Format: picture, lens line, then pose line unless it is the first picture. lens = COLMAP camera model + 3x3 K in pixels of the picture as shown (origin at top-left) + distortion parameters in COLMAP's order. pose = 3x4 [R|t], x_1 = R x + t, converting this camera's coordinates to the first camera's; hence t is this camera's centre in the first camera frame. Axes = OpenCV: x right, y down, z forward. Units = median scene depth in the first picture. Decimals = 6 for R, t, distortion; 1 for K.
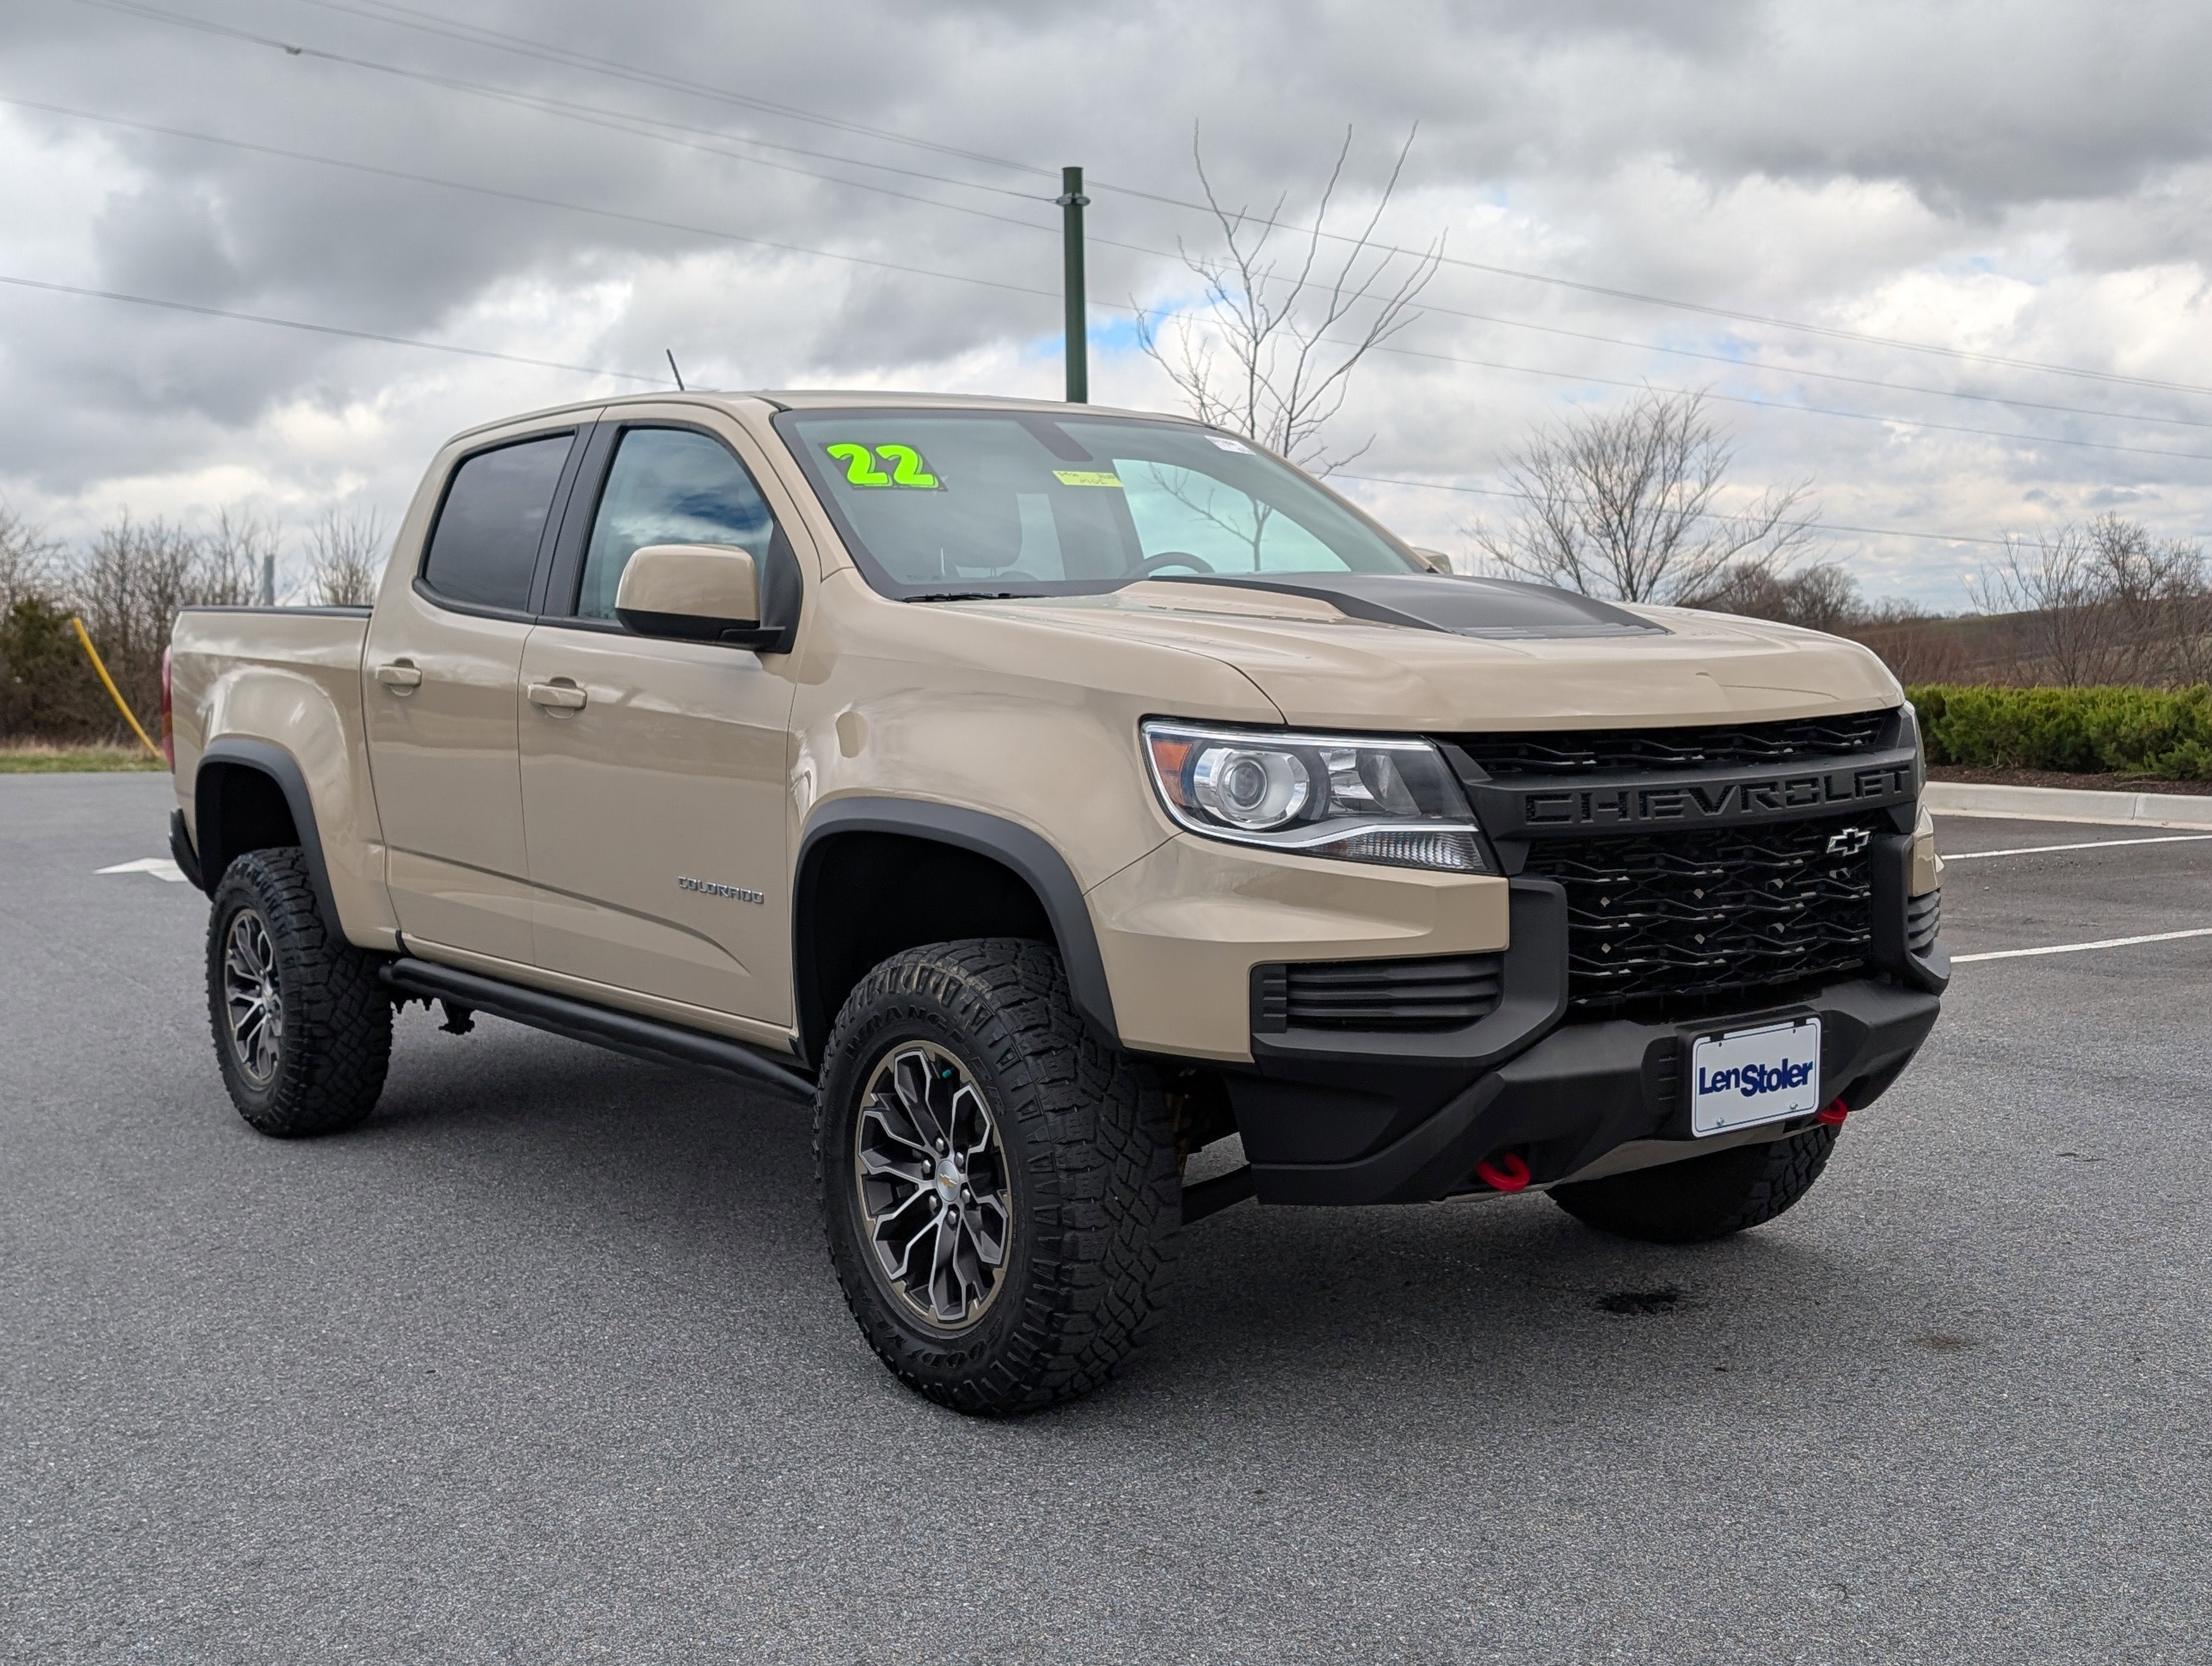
lens RADIAL K [[2506.5, 0, 1106.0], [0, 2506.5, 833.0], [0, 0, 1]] dist [0.021726, -0.005777]
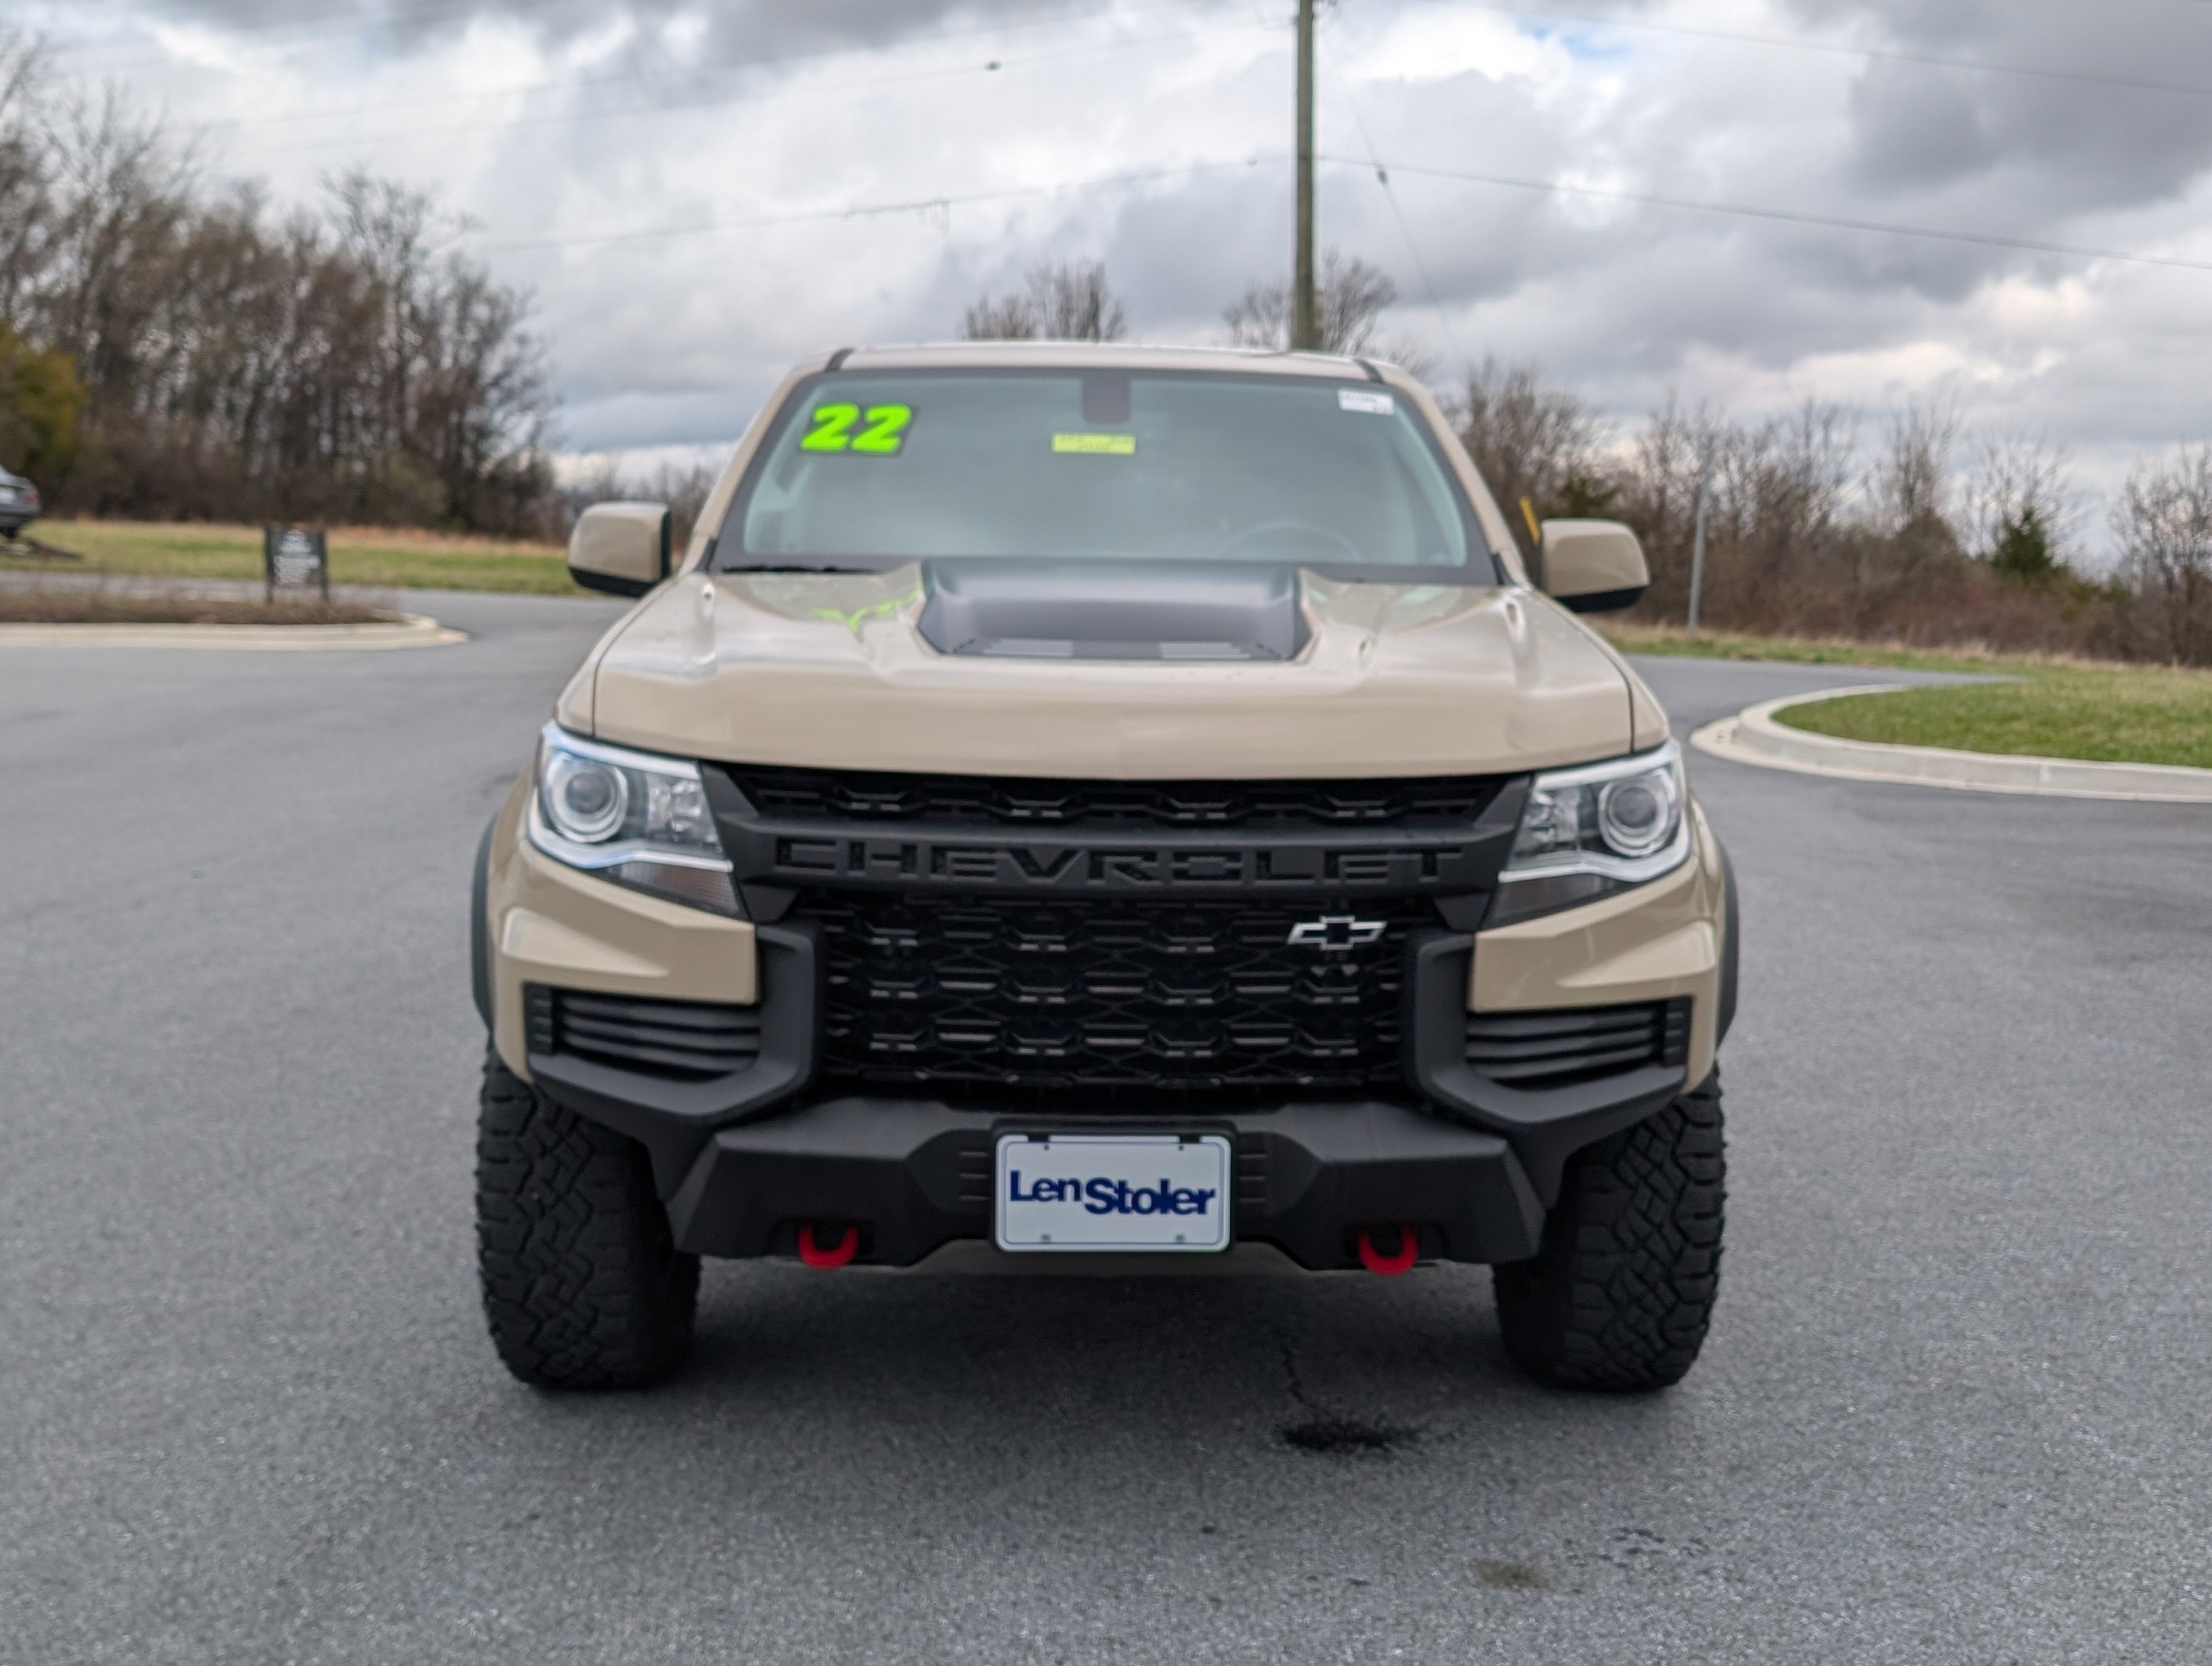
lens RADIAL K [[2506.5, 0, 1106.0], [0, 2506.5, 833.0], [0, 0, 1]] dist [0.021726, -0.005777]
pose [[0.816743, 0.106938, -0.567006, 0.738182], [-0.080335, 0.994180, 0.071786, -0.086420], [0.571383, -0.013080, 0.820580, 0.309301]]
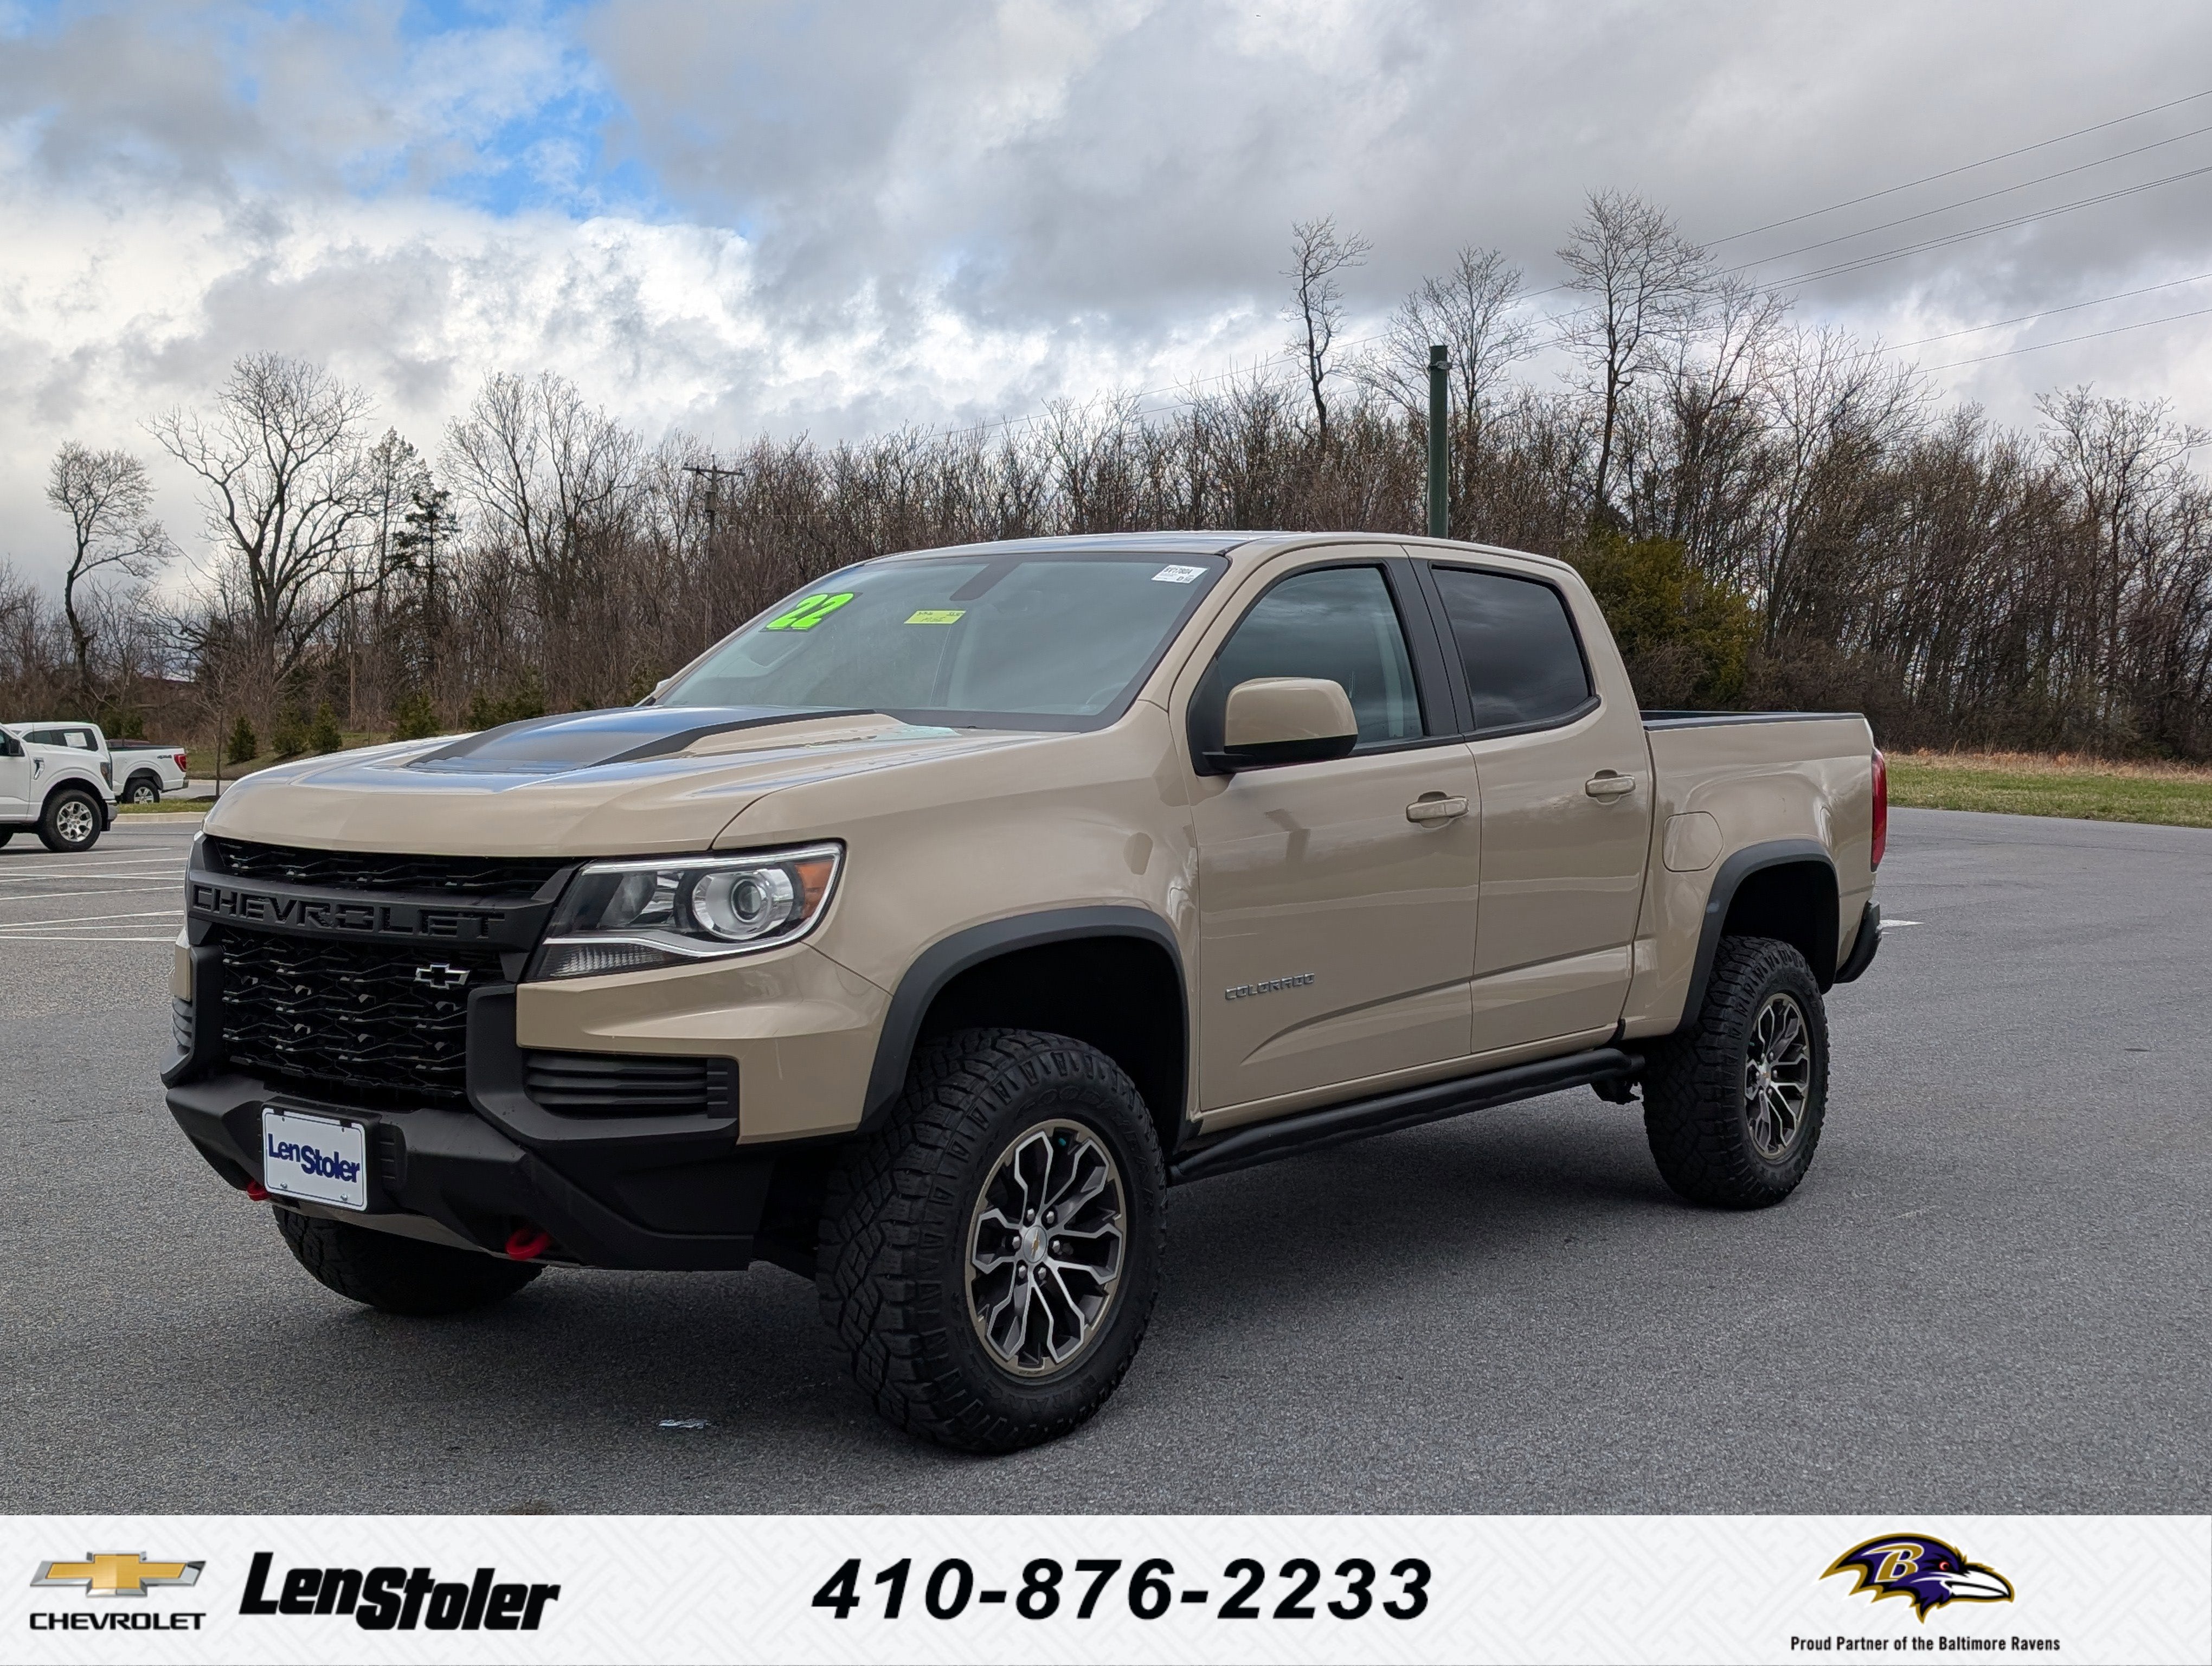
lens RADIAL K [[2619.5, 0, 1110.2], [0, 2619.5, 725.9], [0, 0, 1]] dist [-0.100119, -0.025084]
pose [[0.274707, 0.025537, -0.961189, 1.514807], [-0.093081, 0.995659, -0.000150, -0.135617], [0.957012, 0.089509, 0.275891, 1.022253]]
